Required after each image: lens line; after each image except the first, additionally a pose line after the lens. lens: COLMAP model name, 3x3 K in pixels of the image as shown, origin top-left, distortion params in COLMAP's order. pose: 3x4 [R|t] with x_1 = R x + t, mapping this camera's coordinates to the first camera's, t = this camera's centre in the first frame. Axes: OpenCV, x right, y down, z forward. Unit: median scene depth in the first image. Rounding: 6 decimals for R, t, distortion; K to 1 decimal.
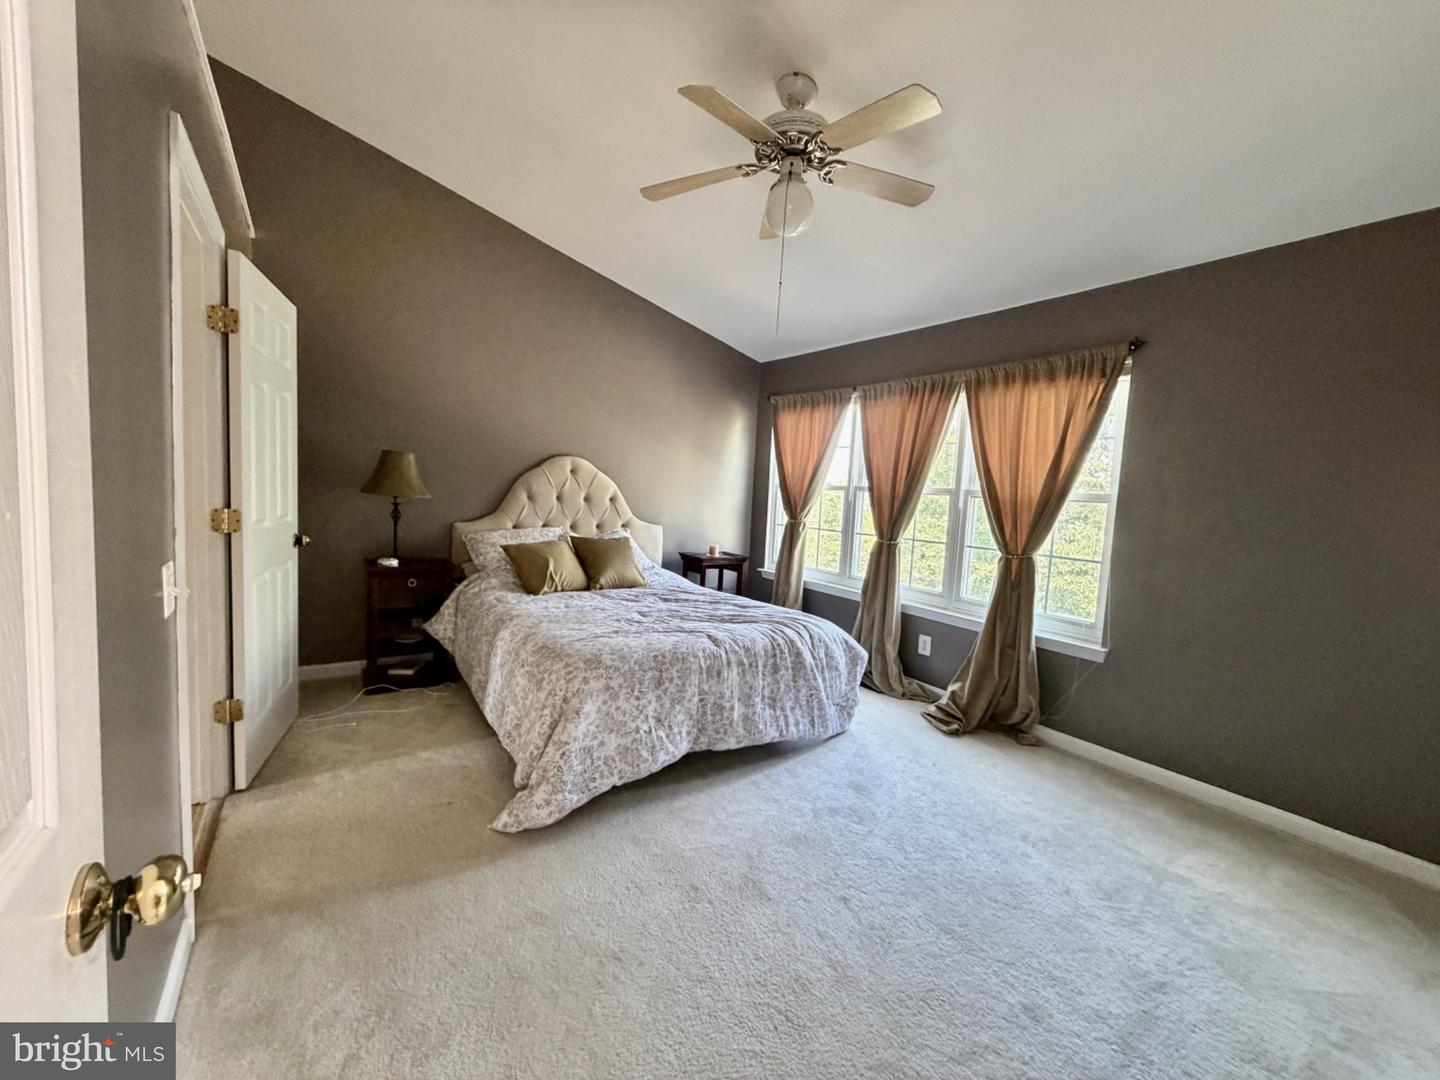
lens RADIAL K [[577.8, 0, 716.4], [0, 577.8, 541.8], [0, 0, 1]] dist [-0.000170, 0.000693]
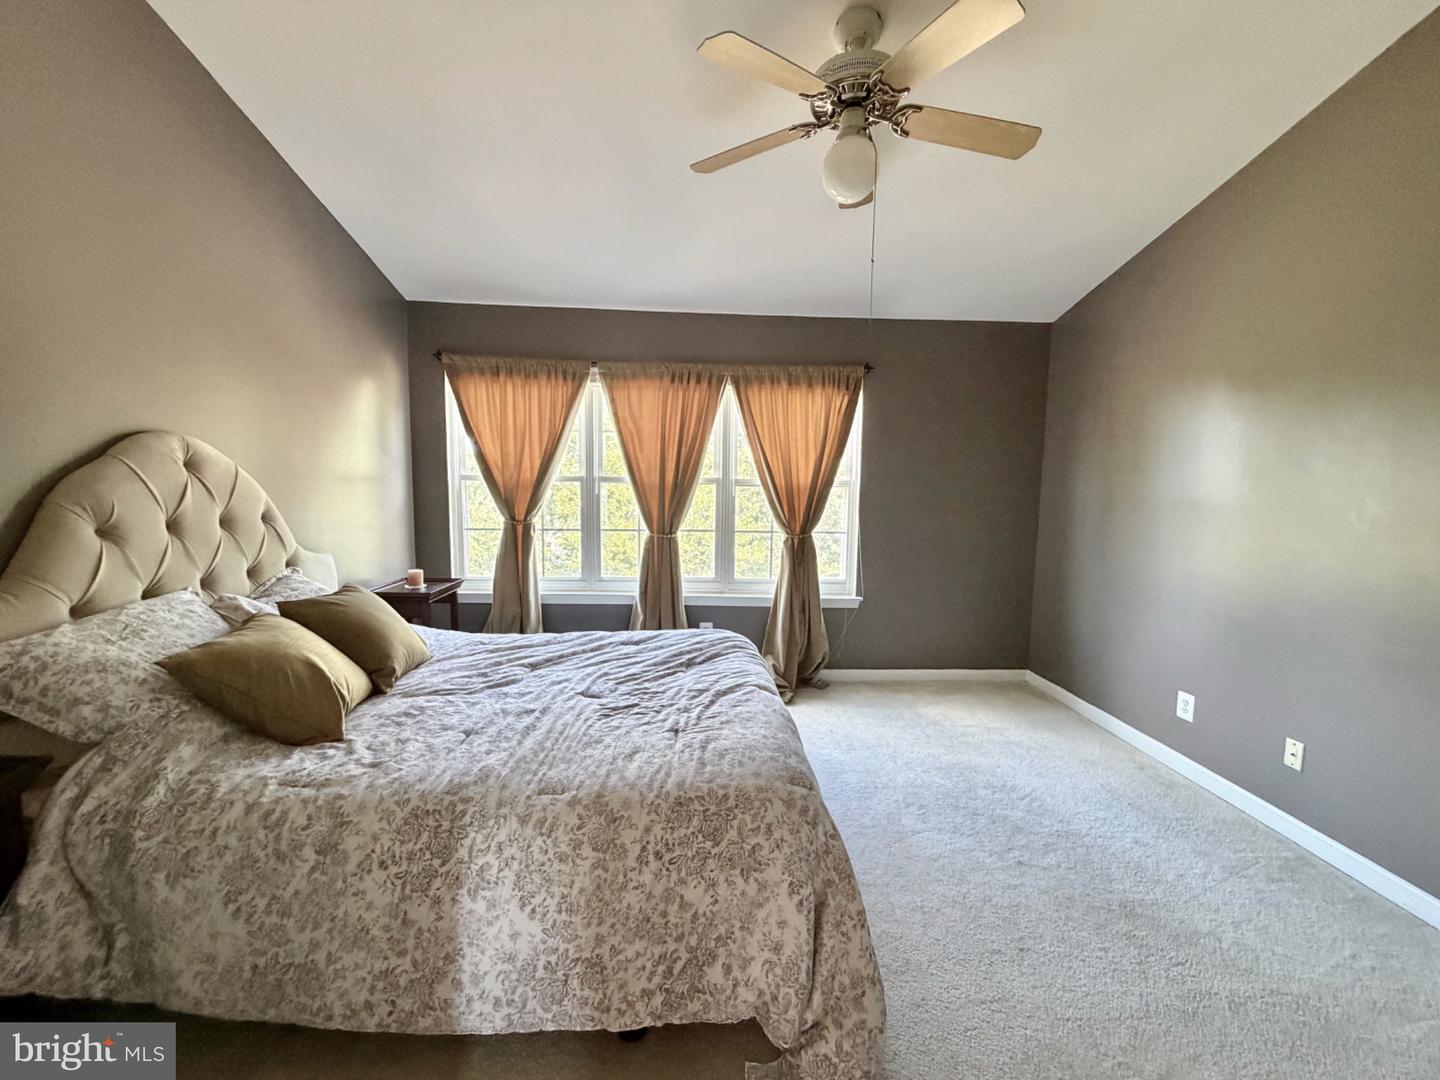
lens RADIAL K [[577.8, 0, 716.5], [0, 577.8, 542.8], [0, 0, 1]] dist [-0.000170, 0.000693]
pose [[0.534355, -0.130971, 0.835052, -0.456627], [0.086917, 0.991200, 0.099844, -0.076553], [-0.840780, 0.019228, 0.541036, 0.420801]]
